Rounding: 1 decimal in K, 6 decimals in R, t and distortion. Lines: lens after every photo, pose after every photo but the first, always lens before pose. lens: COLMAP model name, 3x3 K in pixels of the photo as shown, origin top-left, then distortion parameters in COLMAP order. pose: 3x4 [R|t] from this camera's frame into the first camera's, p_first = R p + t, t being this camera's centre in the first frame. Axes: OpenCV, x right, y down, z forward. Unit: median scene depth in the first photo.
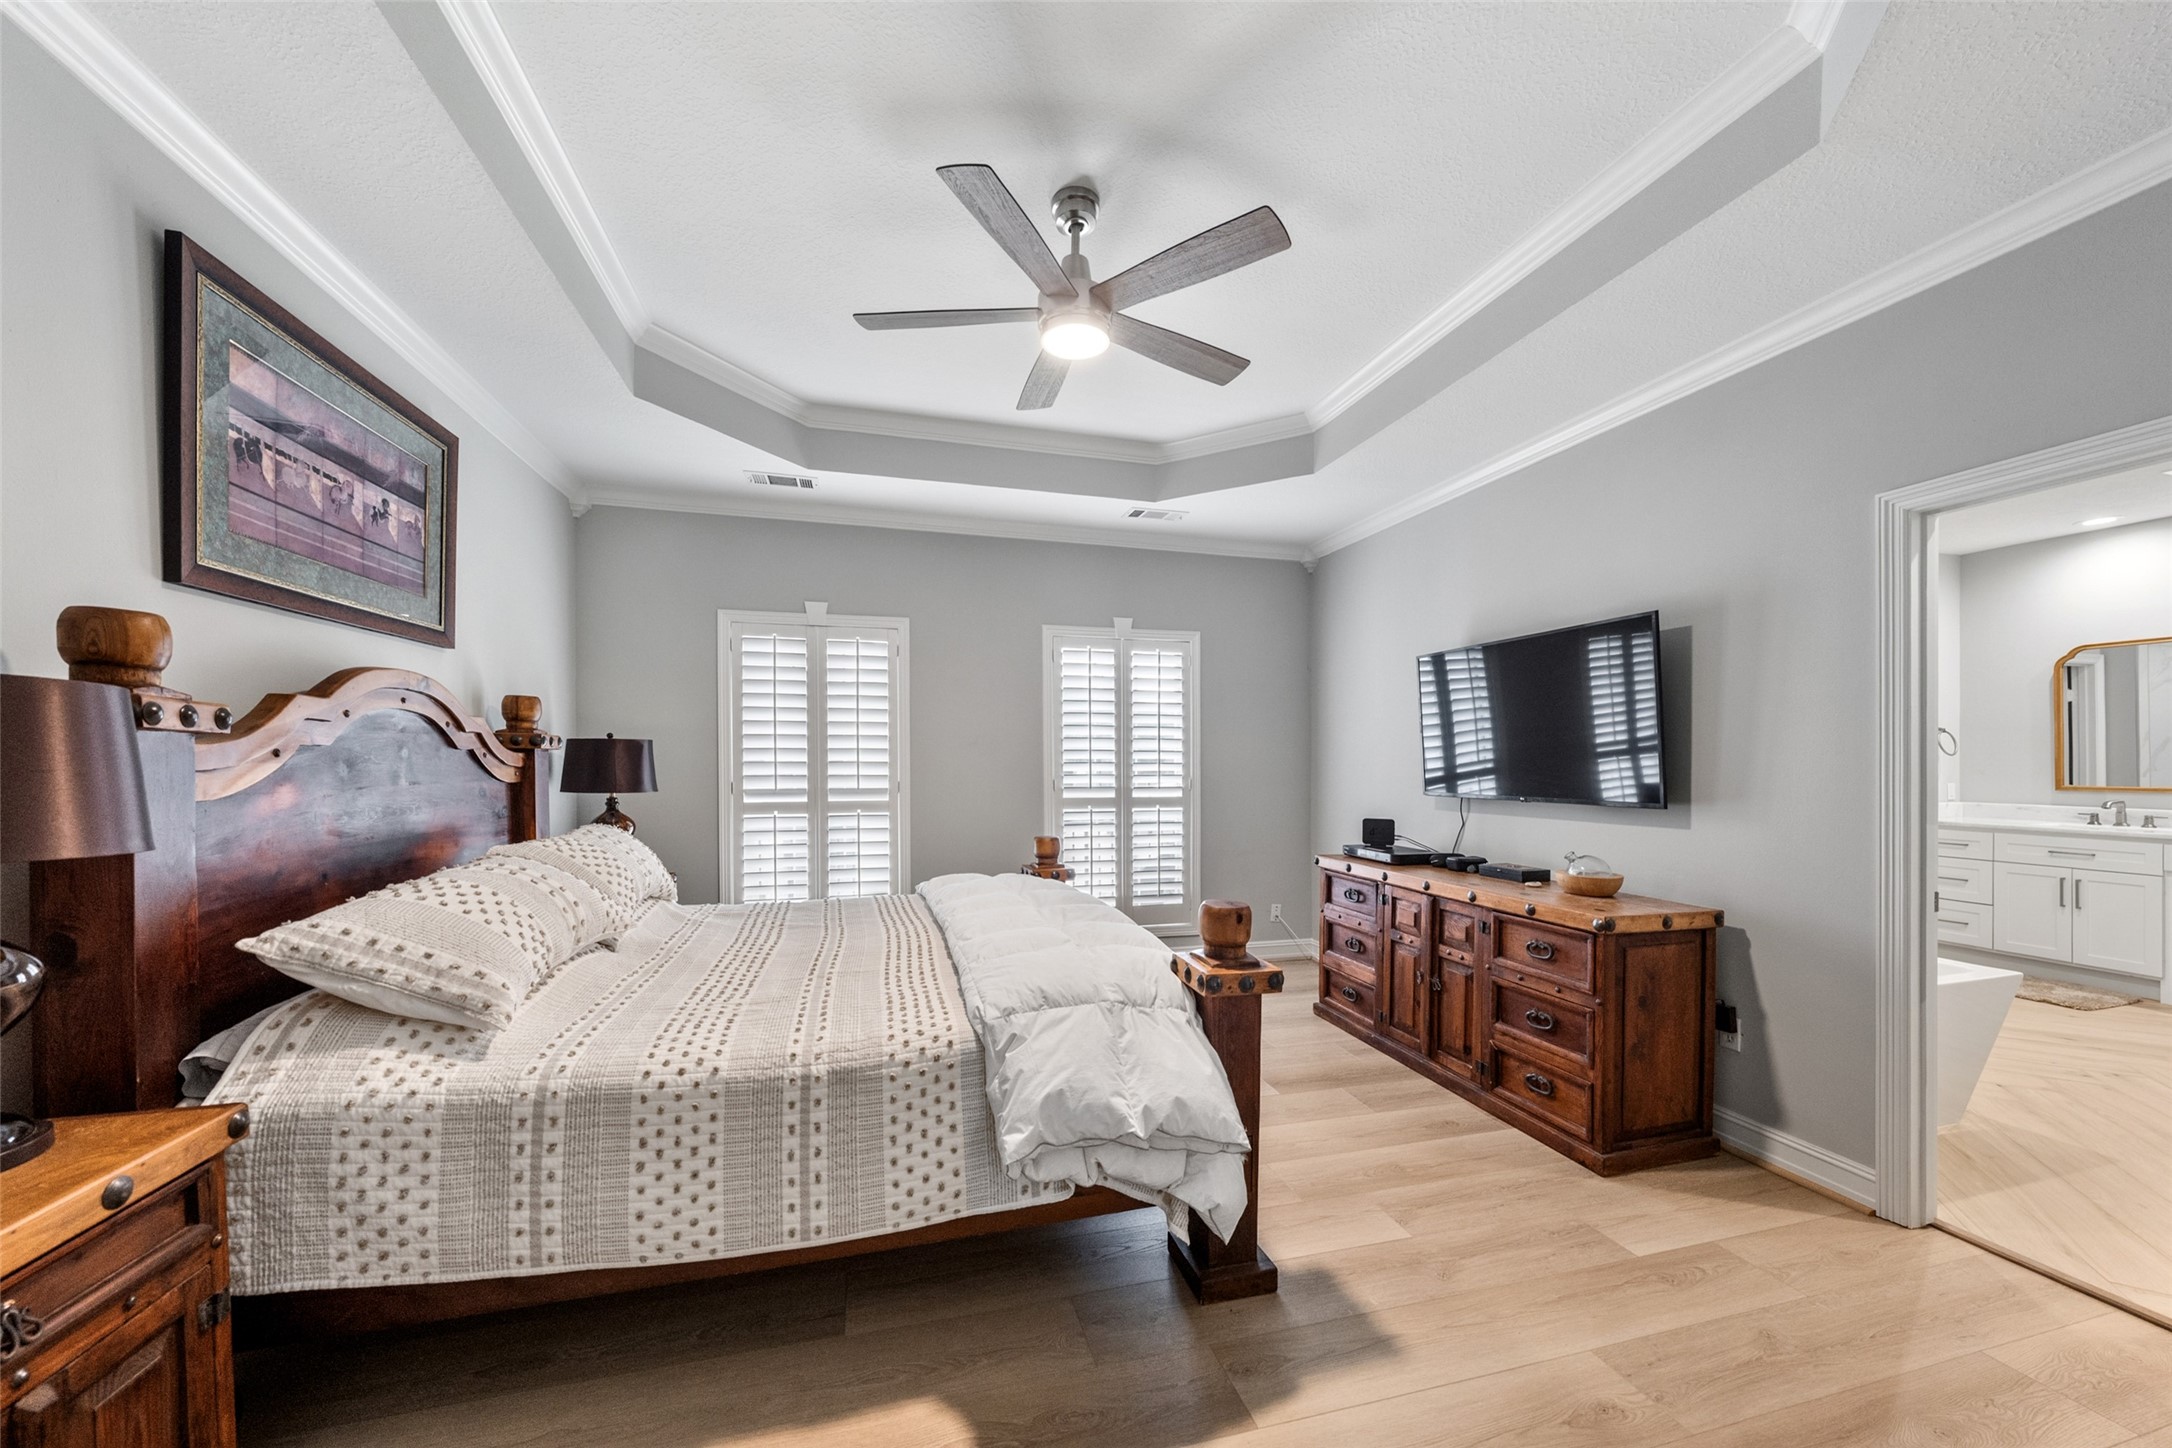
lens RADIAL K [[755.2, 0, 1082.5], [0, 755.2, 759.1], [0, 0, 1]] dist [-0.000319, -0.000043]
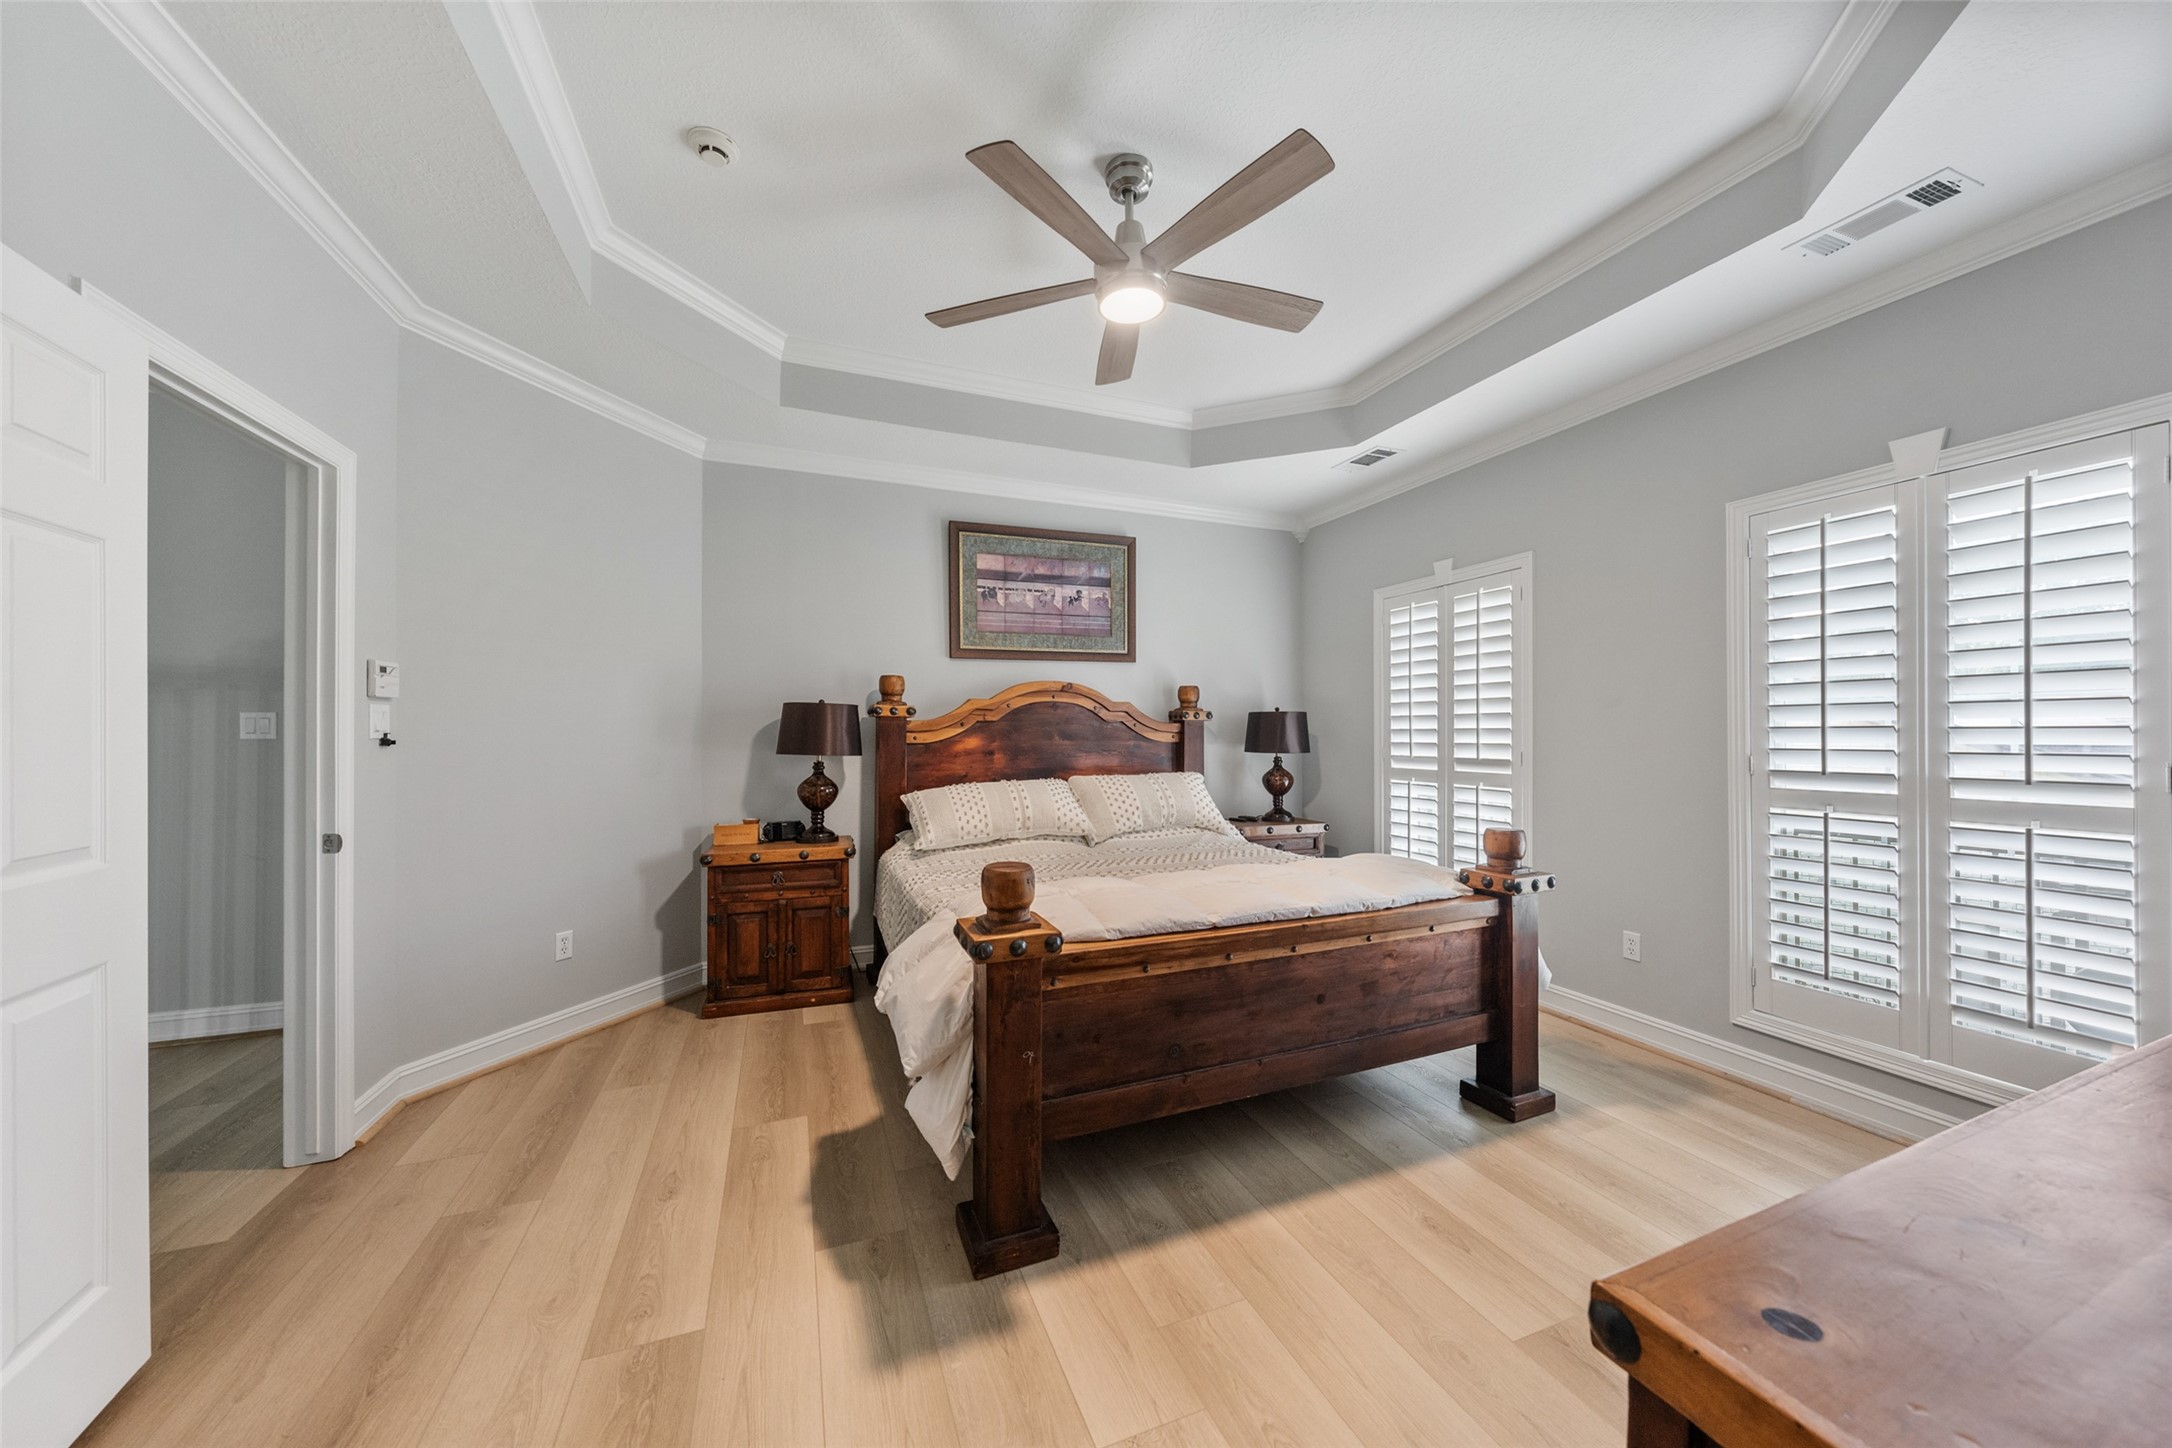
lens RADIAL K [[744.6, 0, 1086.0], [0, 744.6, 724.0], [0, 0, 1]] dist [-0.000605, -0.000127]
pose [[0.124102, -0.014219, -0.992168, 0.895810], [0.001173, 0.999899, -0.014183, 0.017403], [0.992269, 0.000596, 0.124106, 0.758126]]
